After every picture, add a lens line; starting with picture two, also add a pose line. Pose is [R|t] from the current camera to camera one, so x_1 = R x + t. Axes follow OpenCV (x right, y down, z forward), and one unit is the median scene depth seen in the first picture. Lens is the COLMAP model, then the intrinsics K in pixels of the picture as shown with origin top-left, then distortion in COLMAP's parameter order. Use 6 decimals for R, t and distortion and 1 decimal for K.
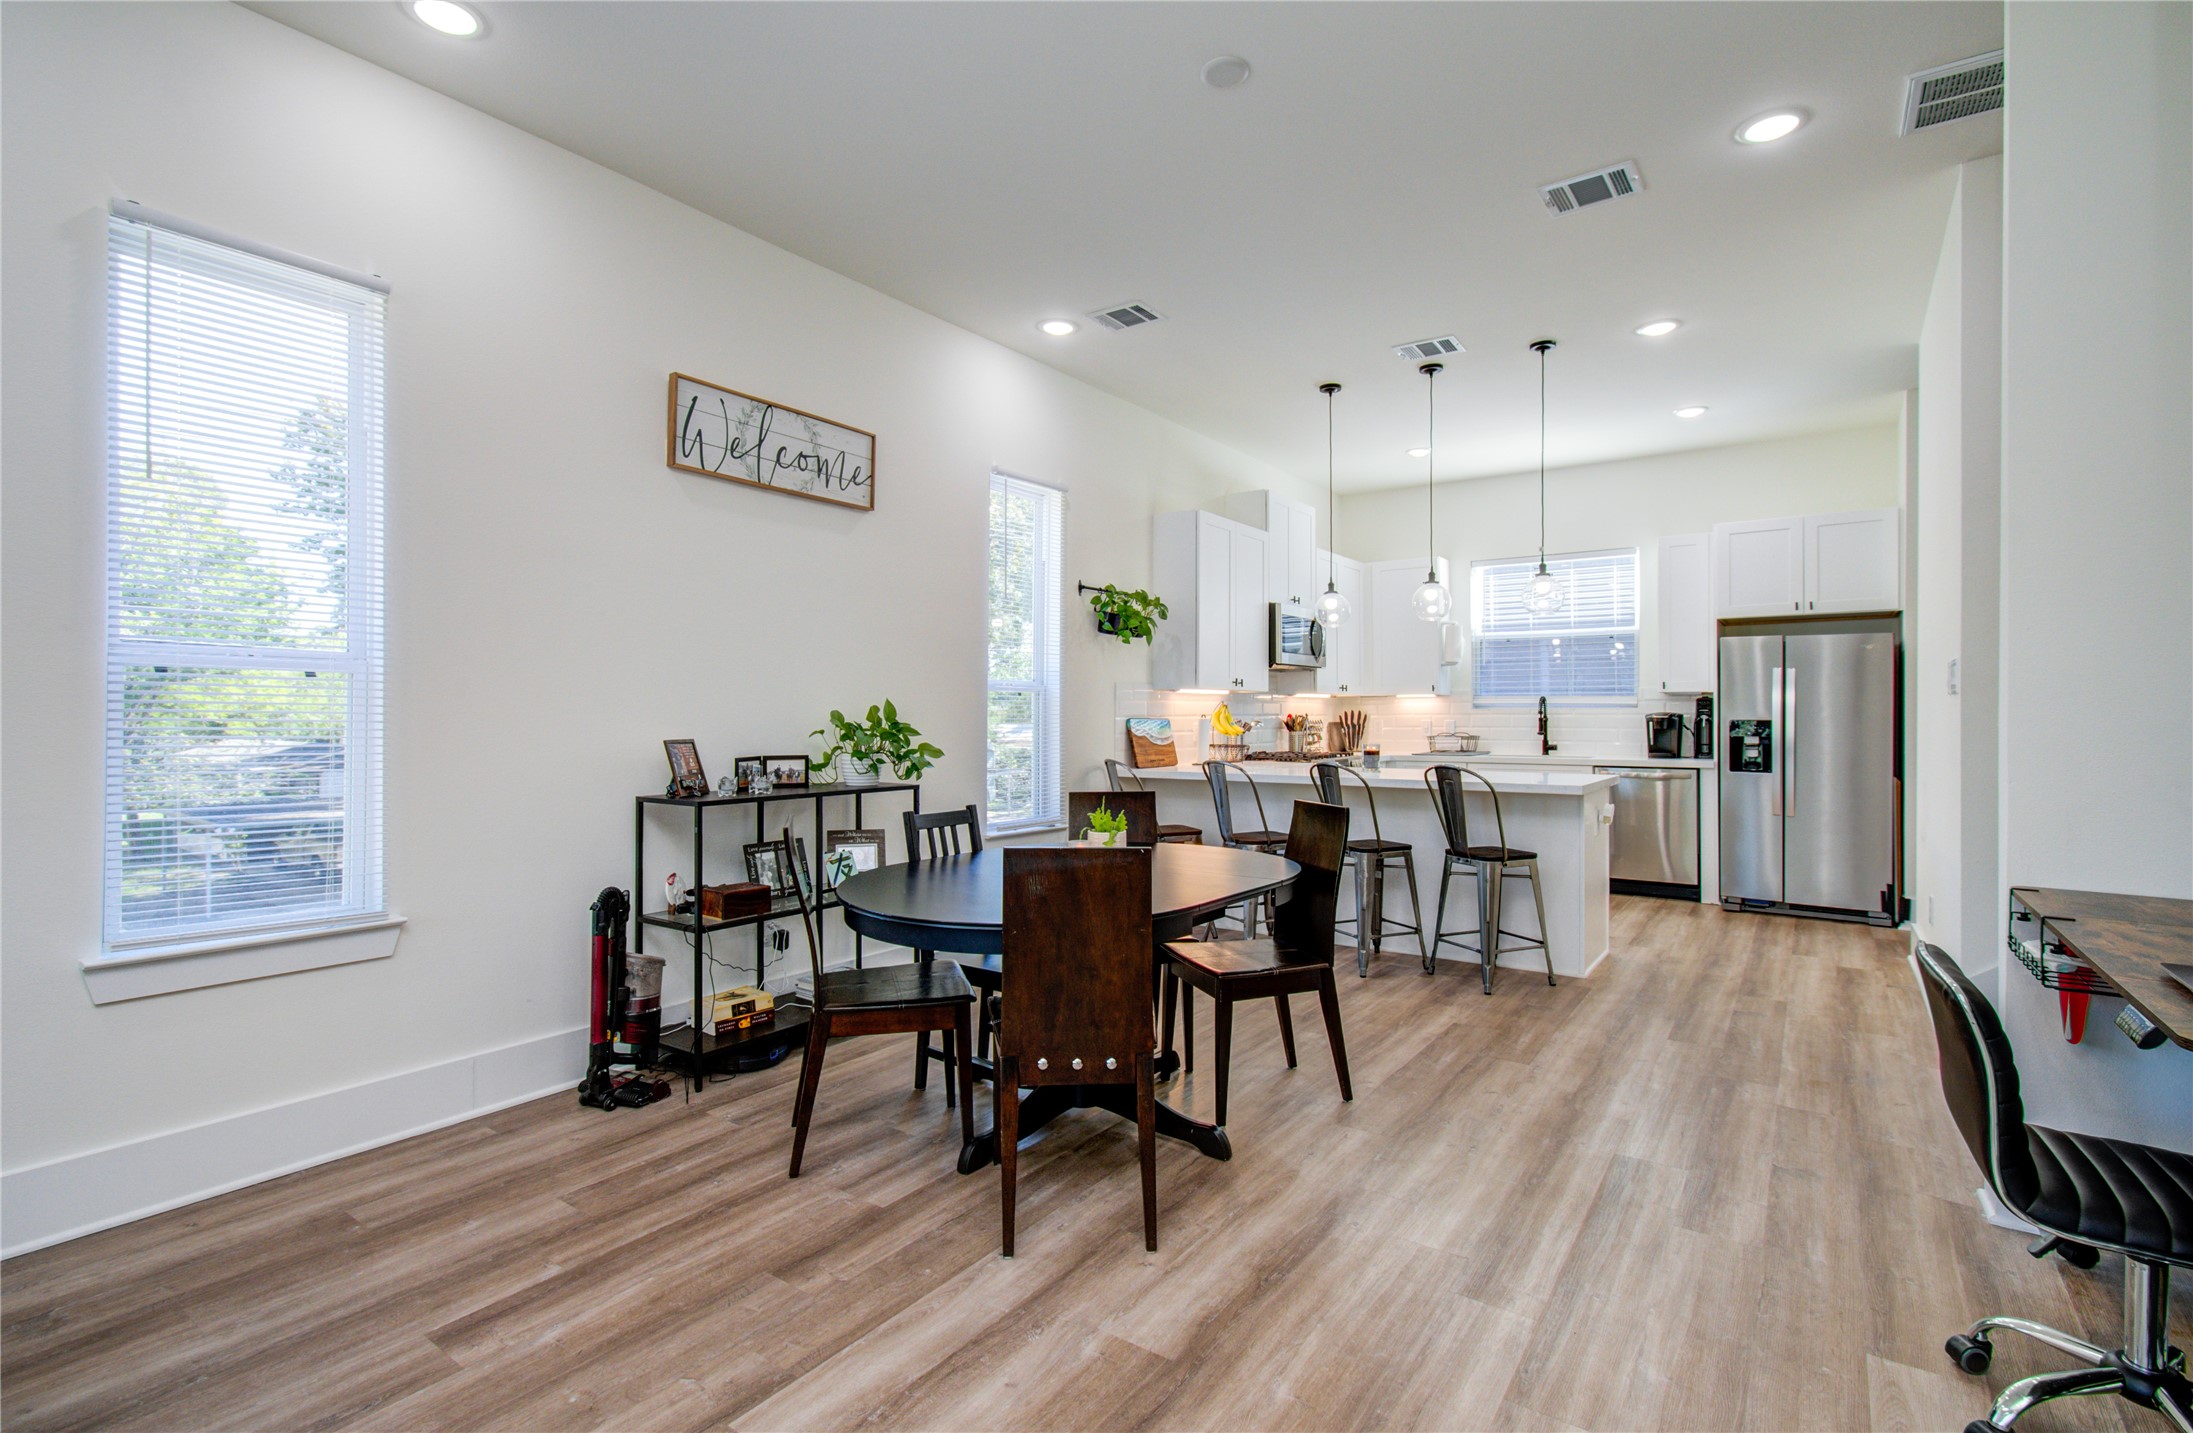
lens RADIAL K [[1004.0, 0, 1095.5], [0, 1004.0, 710.9], [0, 0, 1]] dist [-0.001290, -0.001648]
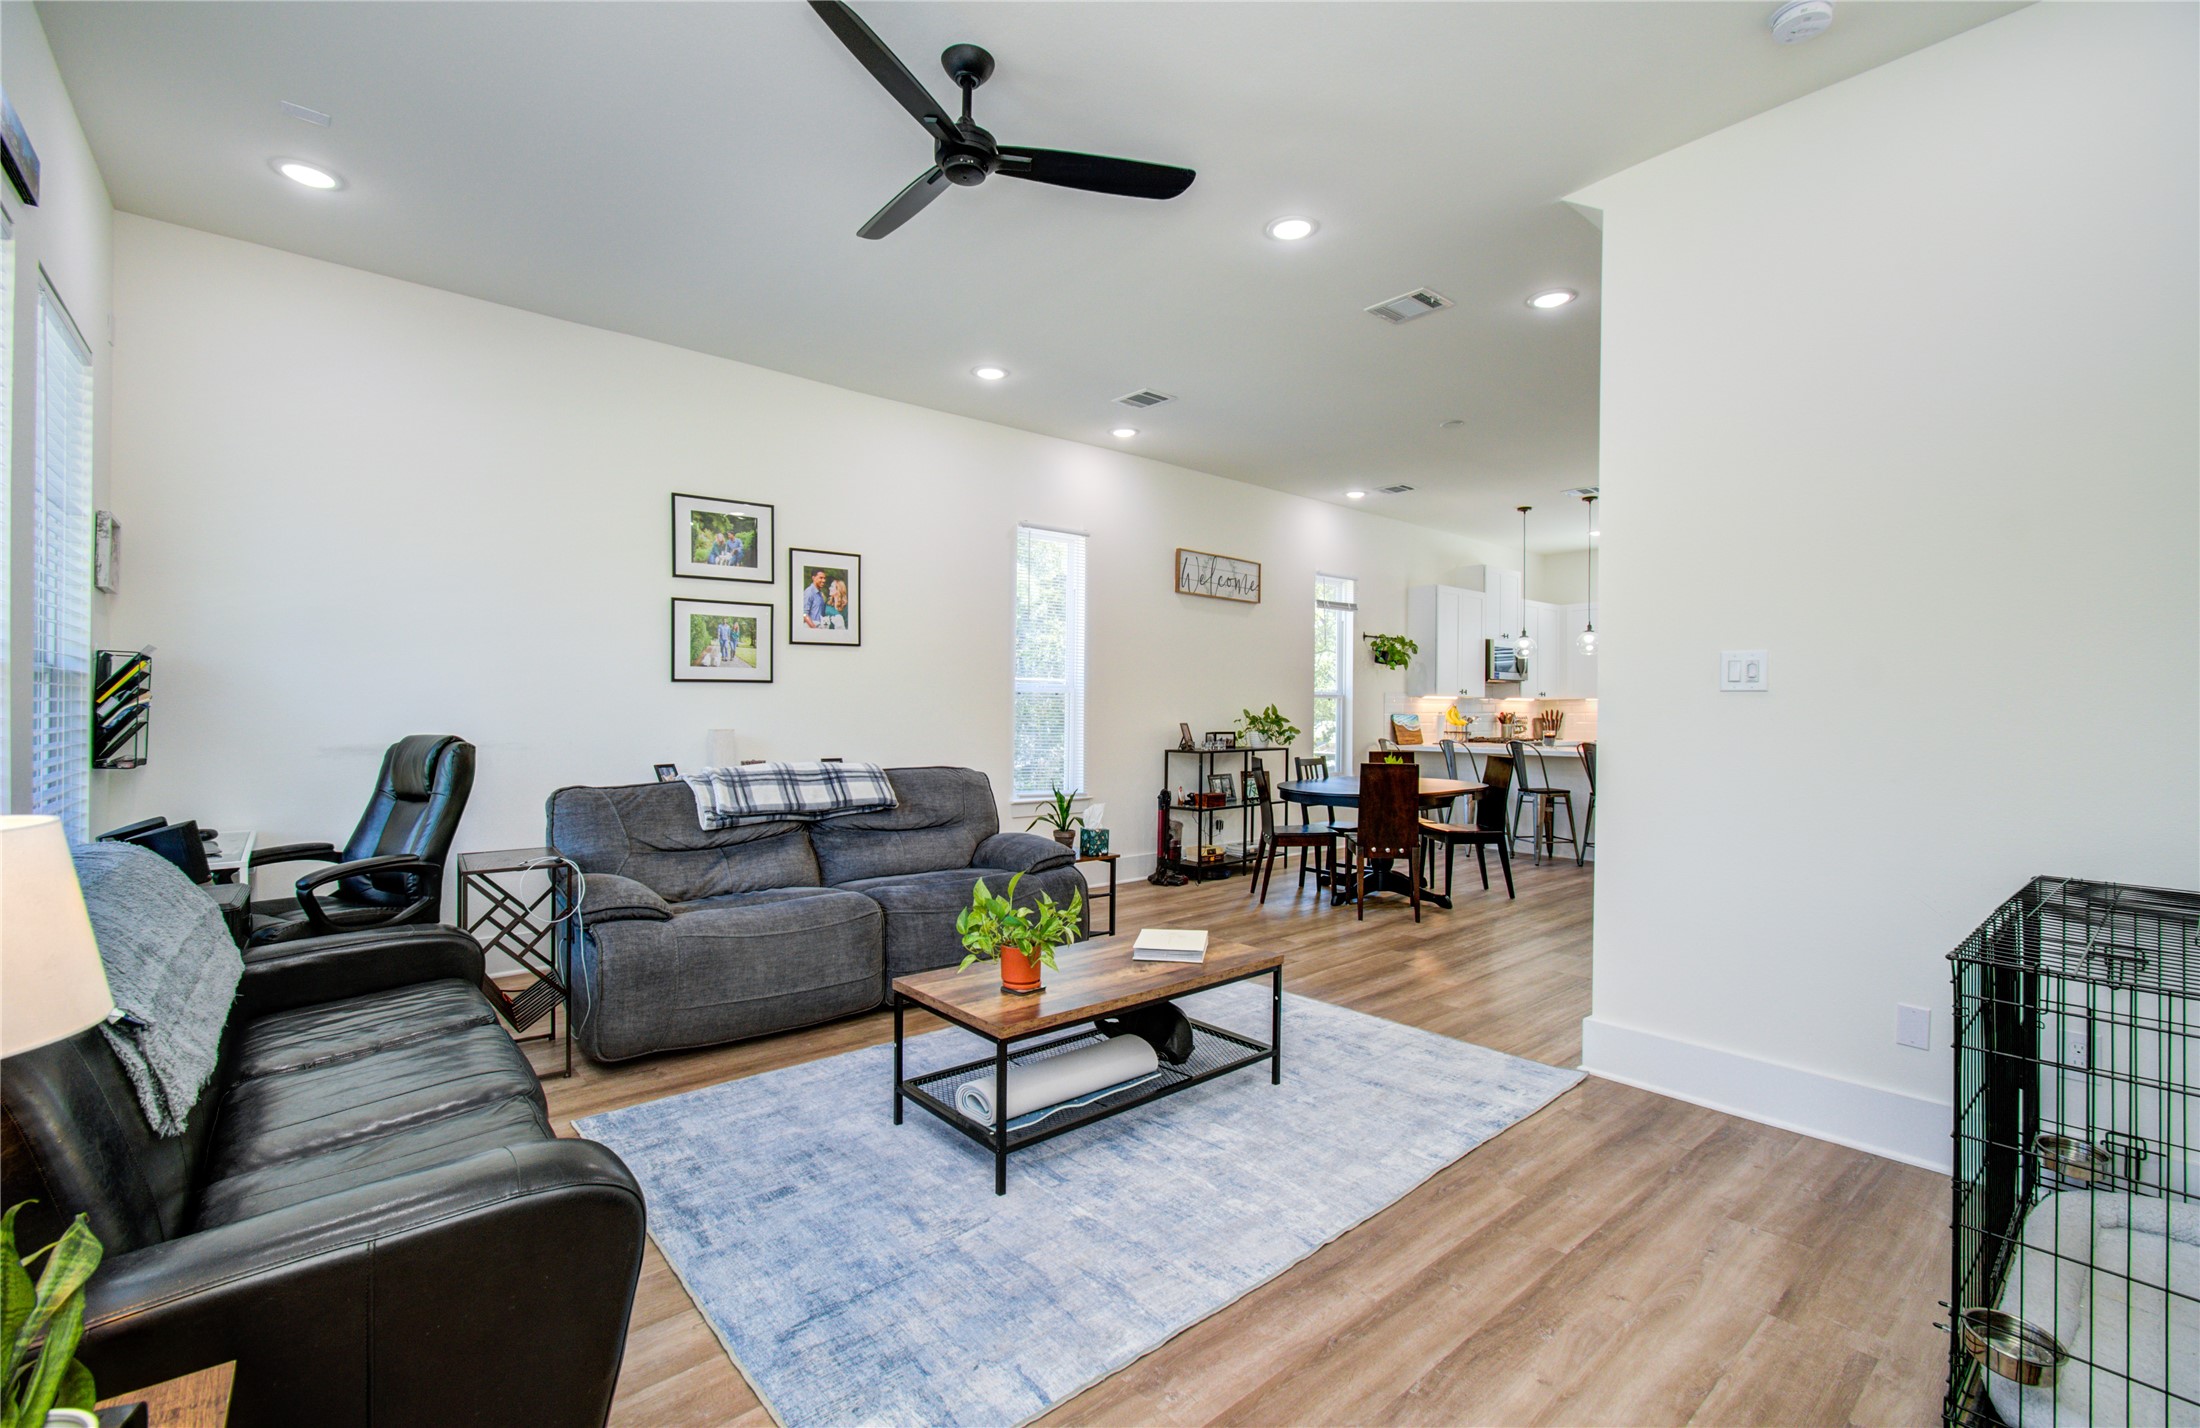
lens RADIAL K [[940.1, 0, 1138.1], [0, 940.1, 723.0], [0, 0, 1]] dist [-0.003127, 0.001075]
pose [[0.979530, 0.005320, -0.201226, -0.071624], [-0.002321, 0.999883, 0.015136, -0.001102], [0.201283, -0.014359, 0.979428, -0.640895]]
